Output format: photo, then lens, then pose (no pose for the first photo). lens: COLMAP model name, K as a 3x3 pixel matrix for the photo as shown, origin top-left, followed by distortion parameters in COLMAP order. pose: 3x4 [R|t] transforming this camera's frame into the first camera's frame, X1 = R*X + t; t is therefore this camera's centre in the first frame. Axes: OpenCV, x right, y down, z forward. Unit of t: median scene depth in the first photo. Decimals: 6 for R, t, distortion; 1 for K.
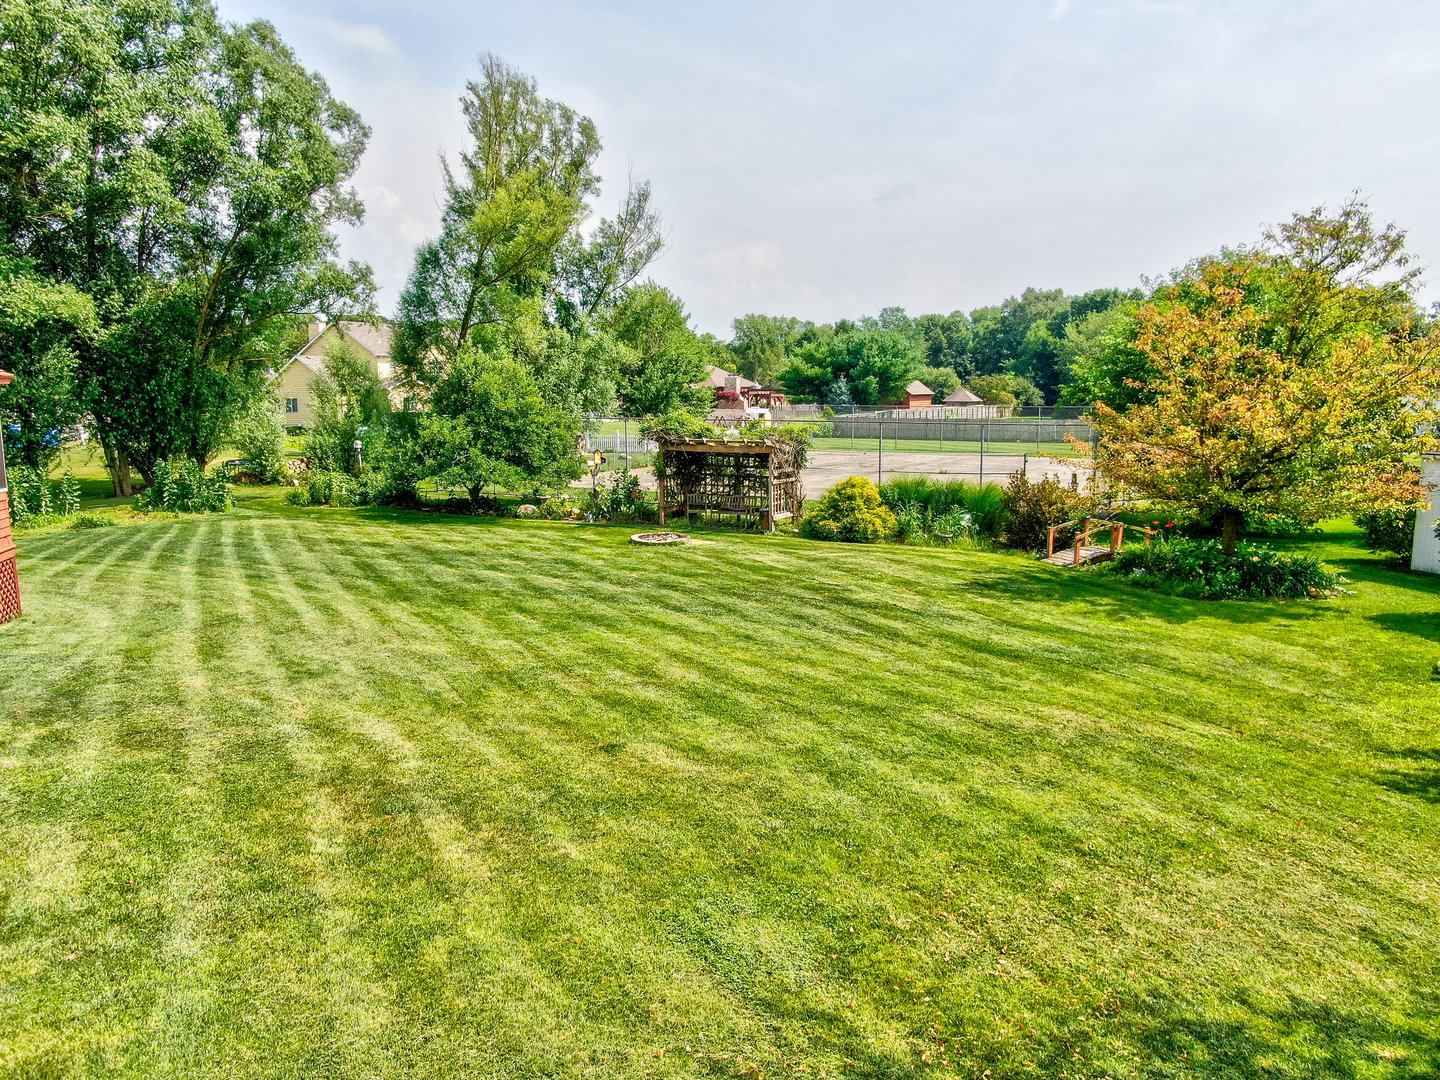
lens RADIAL K [[1020.9, 0, 710.7], [0, 1020.9, 541.3], [0, 0, 1]] dist [-0.001971, 0.008492]
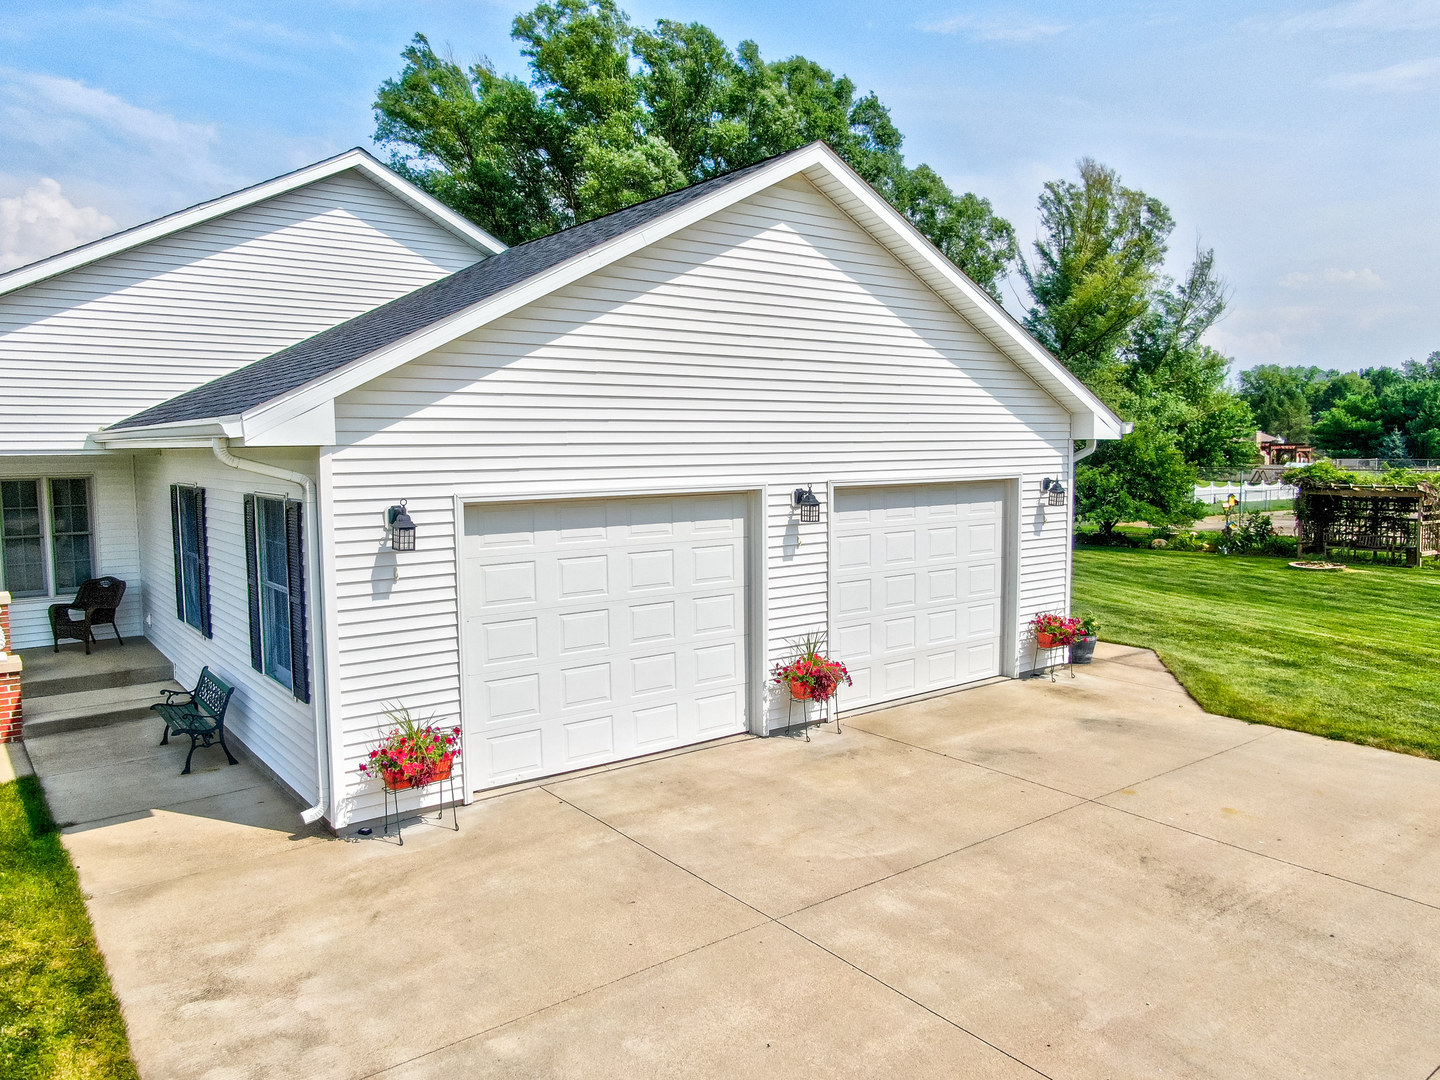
lens RADIAL K [[1020.9, 0, 710.7], [0, 1020.9, 541.3], [0, 0, 1]] dist [-0.001971, 0.008492]
pose [[0.910137, 0.032896, -0.412999, -0.087591], [-0.055546, 0.997532, -0.042952, 0.025601], [0.410567, 0.062033, 0.909718, -0.165364]]
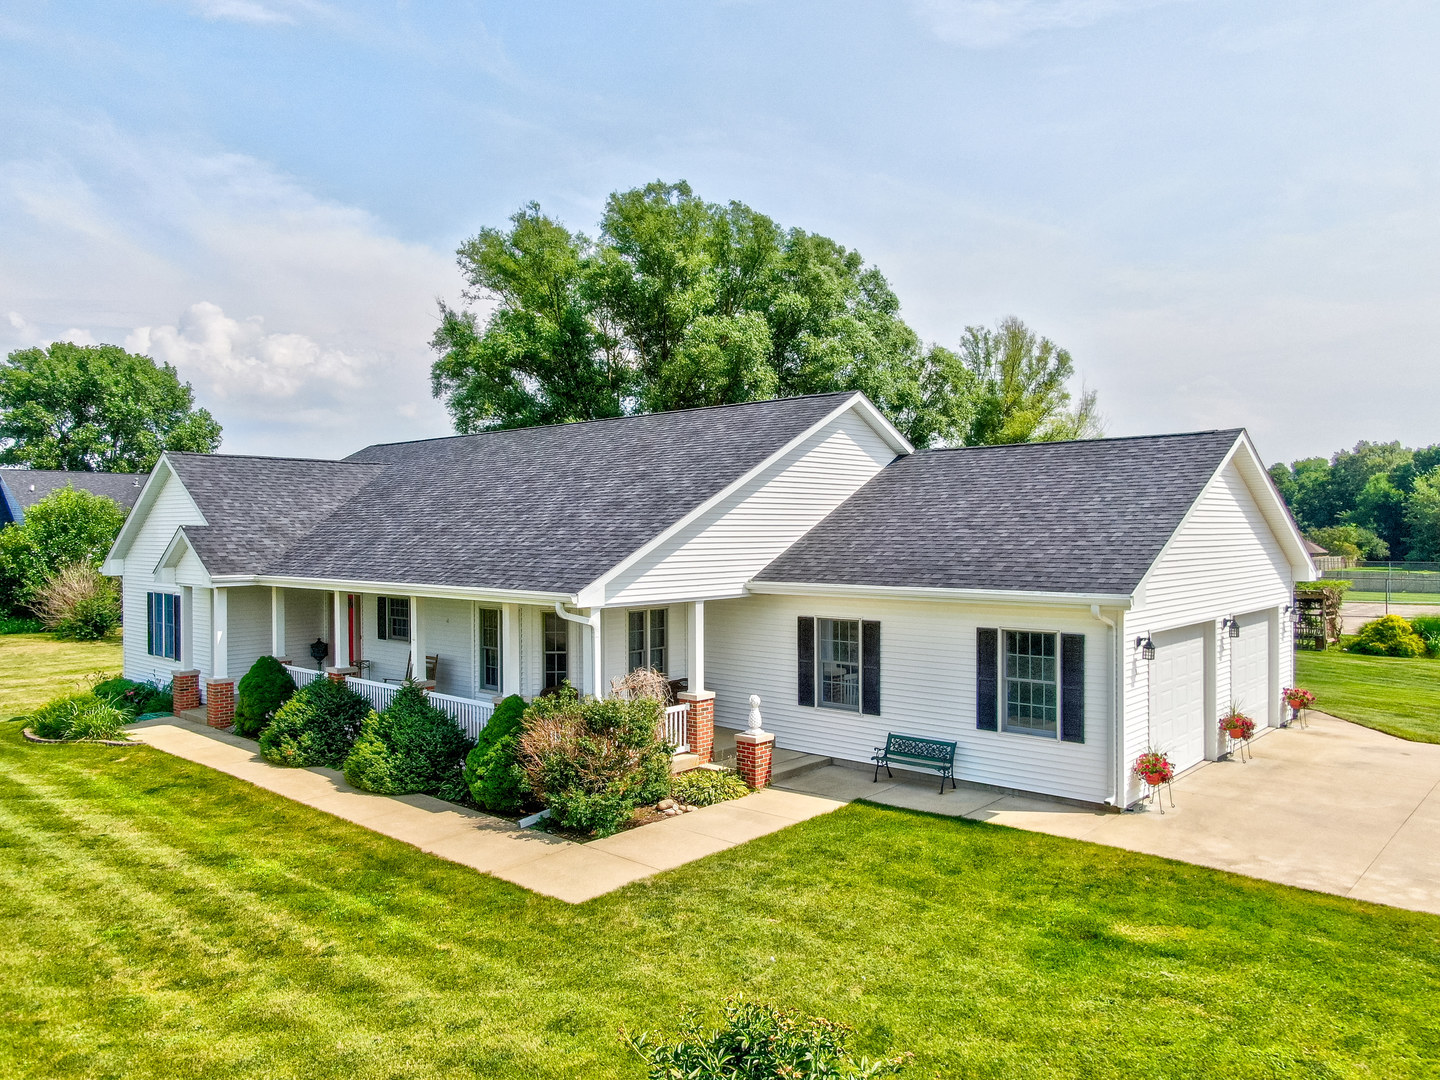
lens RADIAL K [[1012.9, 0, 718.0], [0, 1012.9, 556.9], [0, 0, 1]] dist [-0.018616, 0.033027]
pose [[0.971426, 0.004670, -0.237297, -0.221784], [-0.034272, 0.992088, -0.120772, 0.031760], [0.234856, 0.125454, 0.963900, -0.331956]]
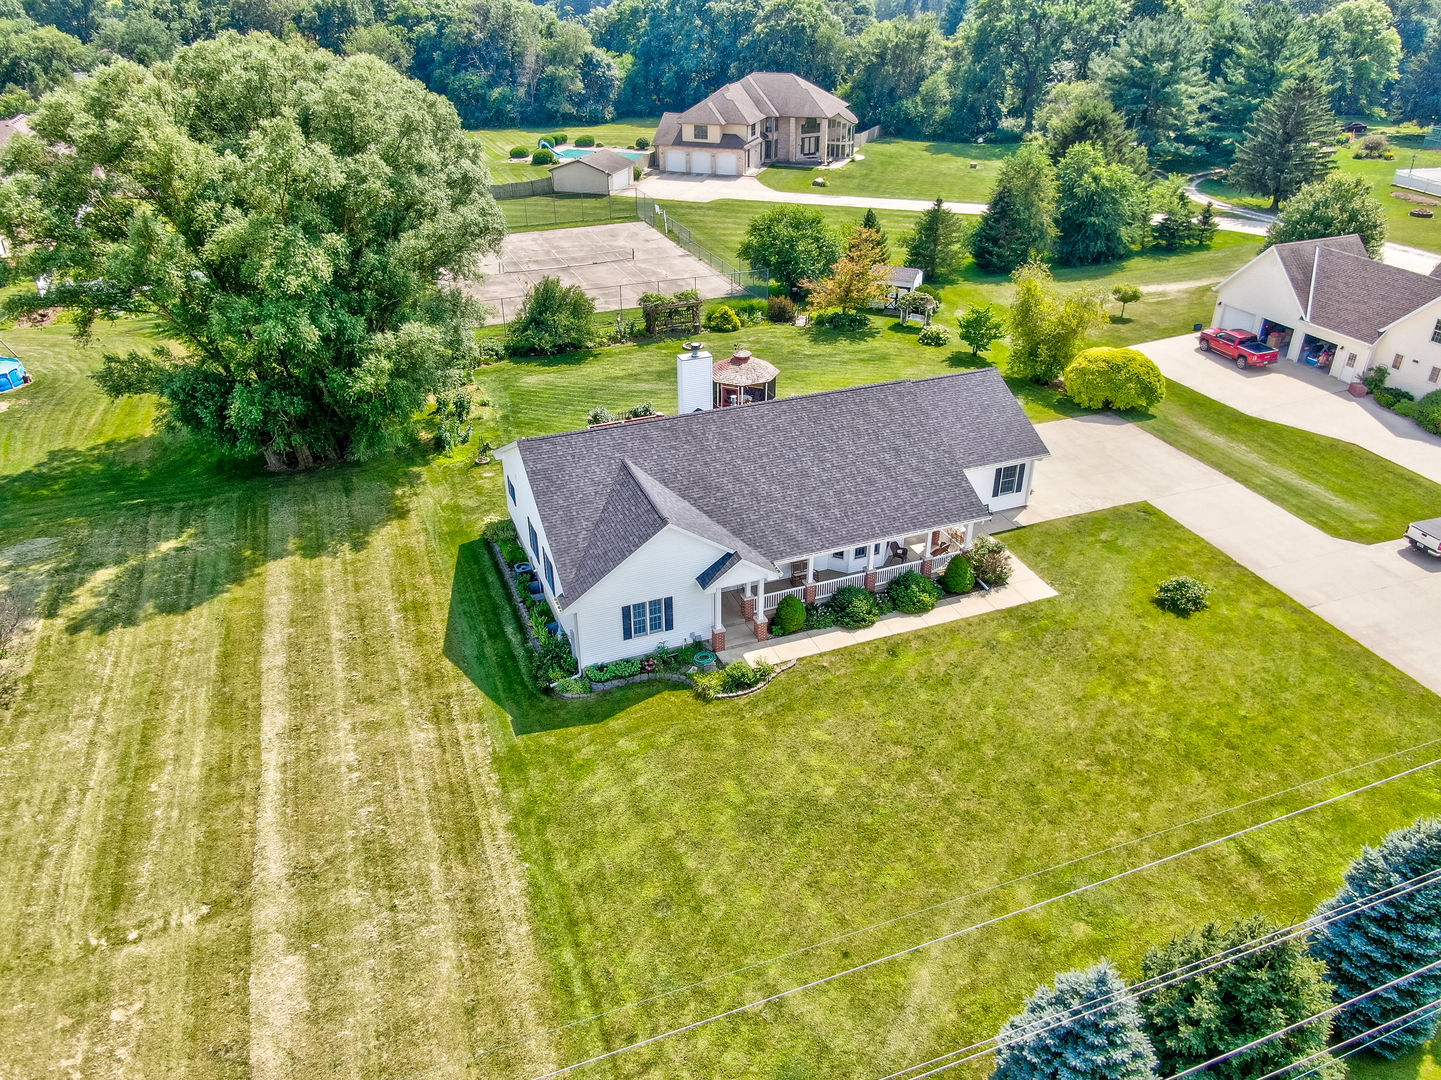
lens RADIAL K [[1013.6, 0, 718.5], [0, 1013.6, 556.9], [0, 0, 1]] dist [-0.018616, 0.033027]
pose [[0.636015, -0.390045, 0.665846, -0.956094], [0.102717, 0.897968, 0.427904, -0.302936], [-0.764810, -0.203760, 0.611185, -0.406942]]
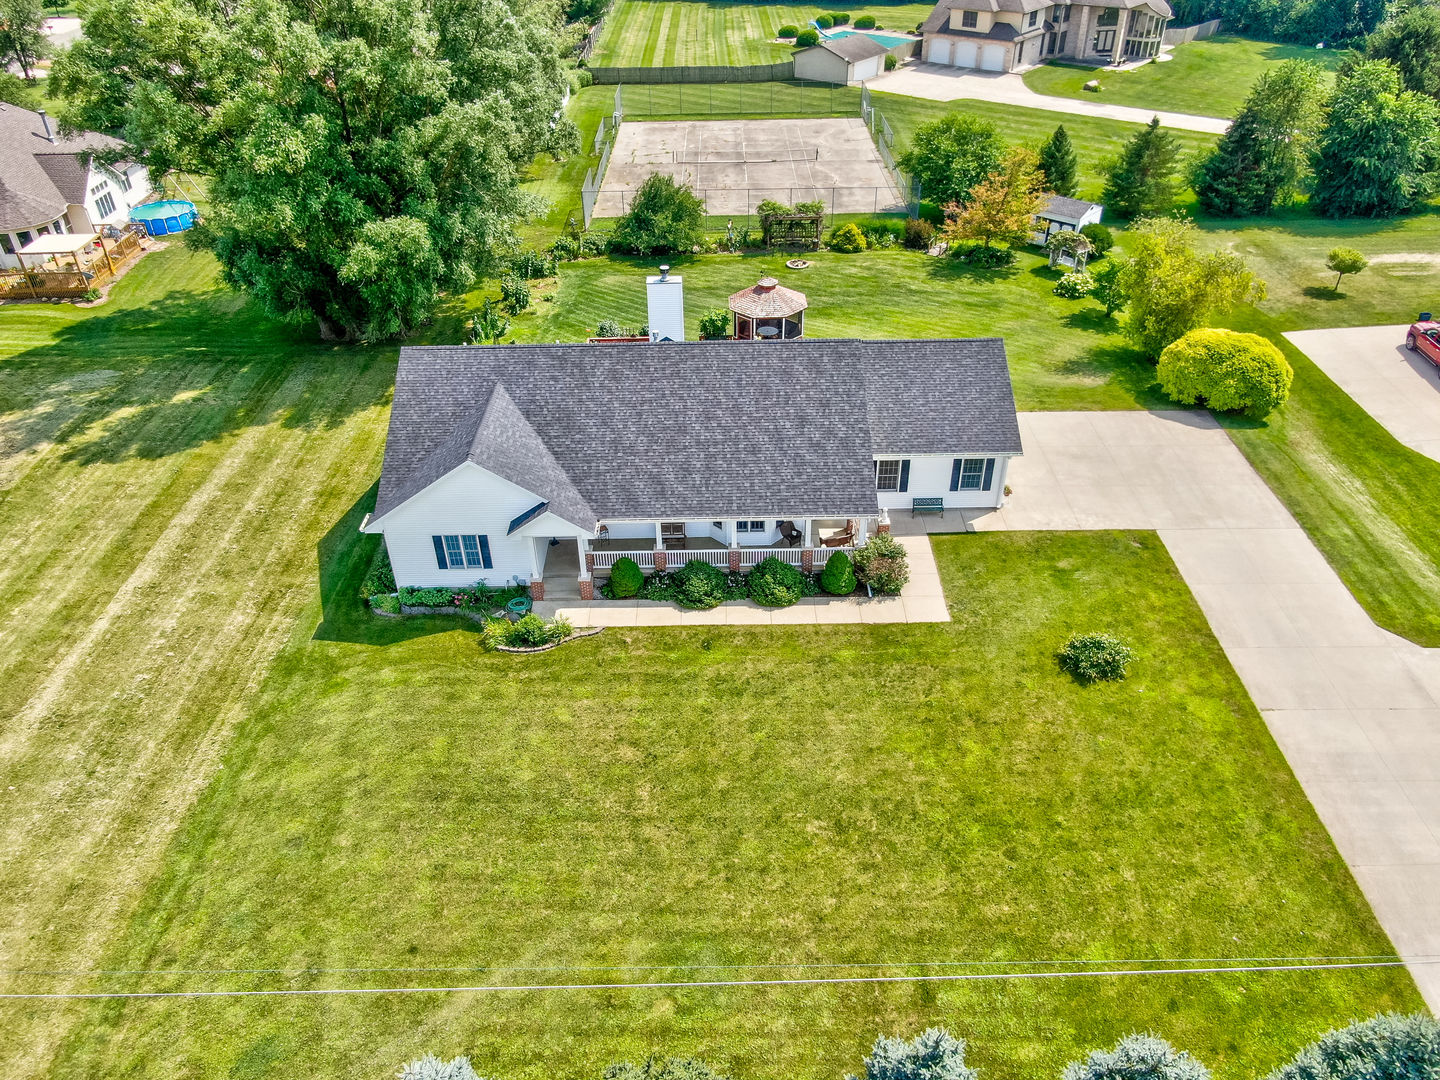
lens RADIAL K [[1020.9, 0, 710.7], [0, 1020.9, 541.3], [0, 0, 1]] dist [-0.001971, 0.008492]
pose [[0.870543, -0.289971, 0.397582, -0.672066], [0.074128, 0.875997, 0.476586, -0.289978], [-0.486476, -0.385417, 0.784088, -0.558065]]
